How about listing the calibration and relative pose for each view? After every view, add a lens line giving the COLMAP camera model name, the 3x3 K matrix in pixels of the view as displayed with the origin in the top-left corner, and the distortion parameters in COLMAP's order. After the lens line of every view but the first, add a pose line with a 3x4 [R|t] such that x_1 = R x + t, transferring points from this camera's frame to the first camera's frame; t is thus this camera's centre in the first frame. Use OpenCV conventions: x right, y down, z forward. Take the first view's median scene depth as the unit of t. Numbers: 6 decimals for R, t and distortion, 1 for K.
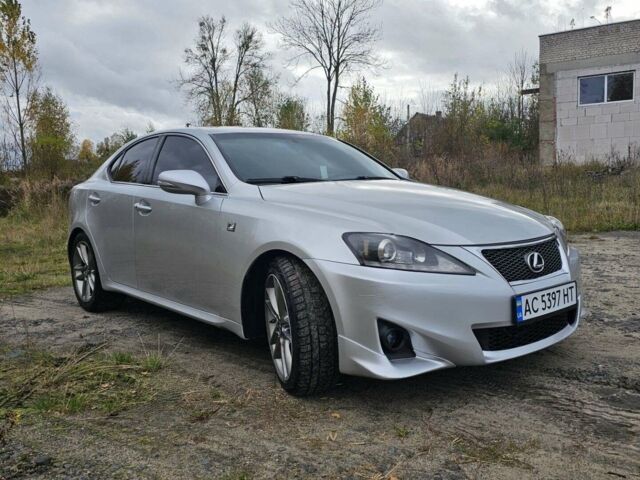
lens RADIAL K [[567.7, 0, 323.3], [0, 567.7, 238.6], [0, 0, 1]] dist [0.085576, -0.092547]
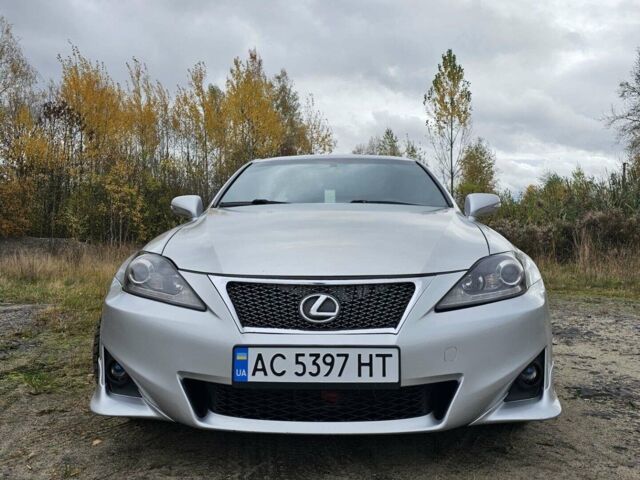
lens RADIAL K [[567.7, 0, 323.3], [0, 567.7, 238.6], [0, 0, 1]] dist [0.085576, -0.092547]
pose [[0.735100, 0.030430, -0.677276, 0.810131], [-0.083475, 0.995453, -0.045876, -0.012136], [0.672800, 0.090259, 0.734298, 0.457526]]
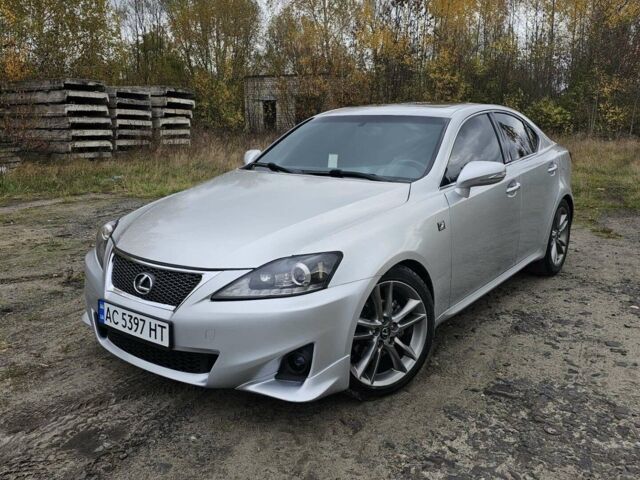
lens RADIAL K [[567.7, 0, 323.3], [0, 567.7, 238.6], [0, 0, 1]] dist [0.085576, -0.092547]
pose [[0.213960, 0.238286, -0.947334, 1.285692], [-0.103497, 0.969863, 0.220577, -0.268307], [0.971344, 0.050852, 0.232174, 1.020664]]
